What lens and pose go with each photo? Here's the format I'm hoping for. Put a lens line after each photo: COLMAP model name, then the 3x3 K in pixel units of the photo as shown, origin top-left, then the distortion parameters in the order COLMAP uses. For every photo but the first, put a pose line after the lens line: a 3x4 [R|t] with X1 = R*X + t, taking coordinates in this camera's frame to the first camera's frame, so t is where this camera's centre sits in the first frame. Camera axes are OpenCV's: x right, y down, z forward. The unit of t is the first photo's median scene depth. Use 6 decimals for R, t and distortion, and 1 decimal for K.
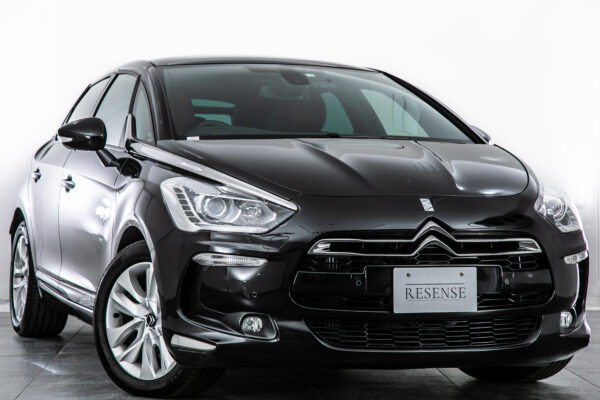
lens RADIAL K [[1613.7, 0, 301.9], [0, 1613.7, 200.4], [0, 0, 1]] dist [0.517836, 0.000000]
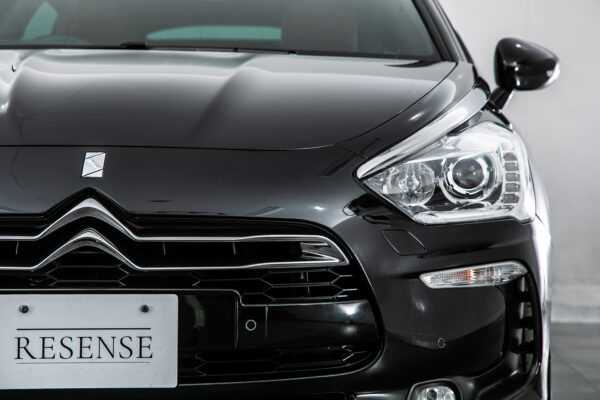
lens RADIAL K [[1613.7, 0, 301.8], [0, 1613.7, 197.8], [0, 0, 1]] dist [0.517836, 0.000000]
pose [[0.944298, 0.007822, -0.329000, 0.292770], [-0.004733, 0.999937, 0.010190, 0.007385], [0.329058, -0.008065, 0.944275, 0.547831]]
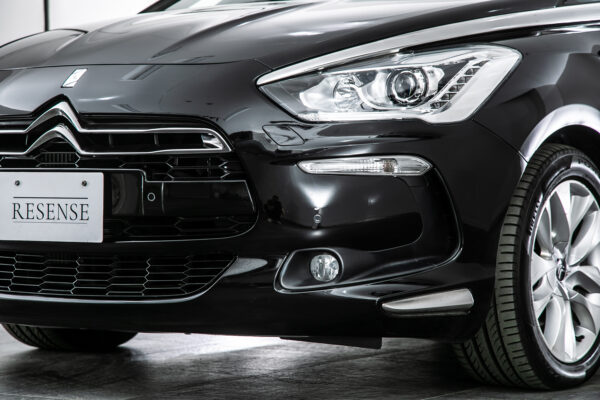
lens RADIAL K [[1613.7, 0, 304.1], [0, 1613.7, 203.9], [0, 0, 1]] dist [0.517836, 0.000000]
pose [[0.617760, 0.007595, -0.786330, 0.639281], [-0.009093, 0.999955, 0.002514, 0.049944], [0.786314, 0.005597, 0.617802, 0.655661]]
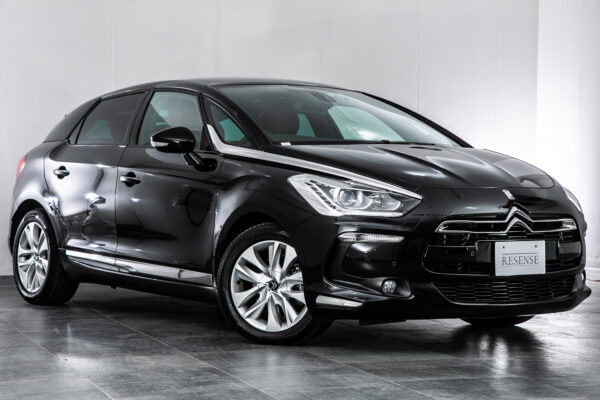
lens RADIAL K [[1358.5, 0, 275.7], [0, 1358.5, 190.3], [0, 0, 1]] dist [0.386550, 0.000000]
pose [[0.963607, -0.005259, 0.267273, -0.403366], [0.005134, 0.999986, 0.001165, -0.002957], [-0.267275, 0.000249, 0.963620, -0.040236]]
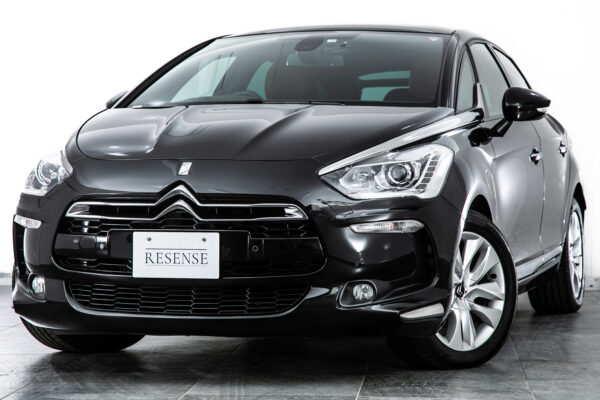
lens RADIAL K [[1613.7, 0, 293.7], [0, 1613.7, 196.3], [0, 0, 1]] dist [0.517836, 0.000000]
pose [[0.820832, 0.004738, -0.571150, 0.676481], [-0.002966, 0.999987, 0.004033, 0.015177], [0.571162, -0.001617, 0.820836, 0.232504]]
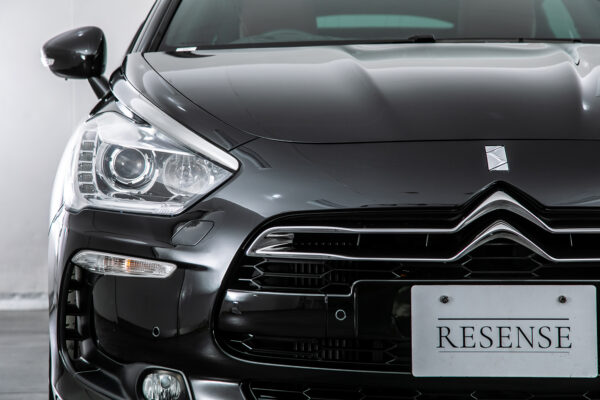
lens RADIAL K [[1613.7, 0, 298.5], [0, 1613.7, 199.5], [0, 0, 1]] dist [0.517836, 0.000000]
pose [[0.953831, -0.000215, -0.300345, 0.166400], [0.006729, 0.999764, 0.020656, 0.004697], [0.300270, -0.021723, 0.953607, 0.495625]]
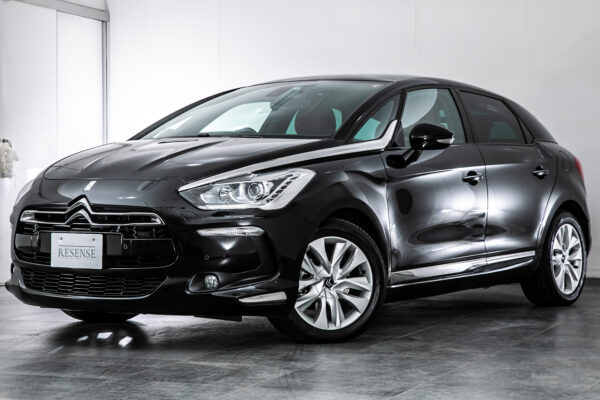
lens RADIAL K [[1242.9, 0, 301.6], [0, 1242.9, 201.3], [0, 0, 1]] dist [0.319392, 0.000000]
pose [[0.612598, 0.004240, -0.790383, 0.960802], [-0.010073, 0.999946, -0.002444, 0.015684], [0.790330, 0.009458, 0.612608, 0.508293]]
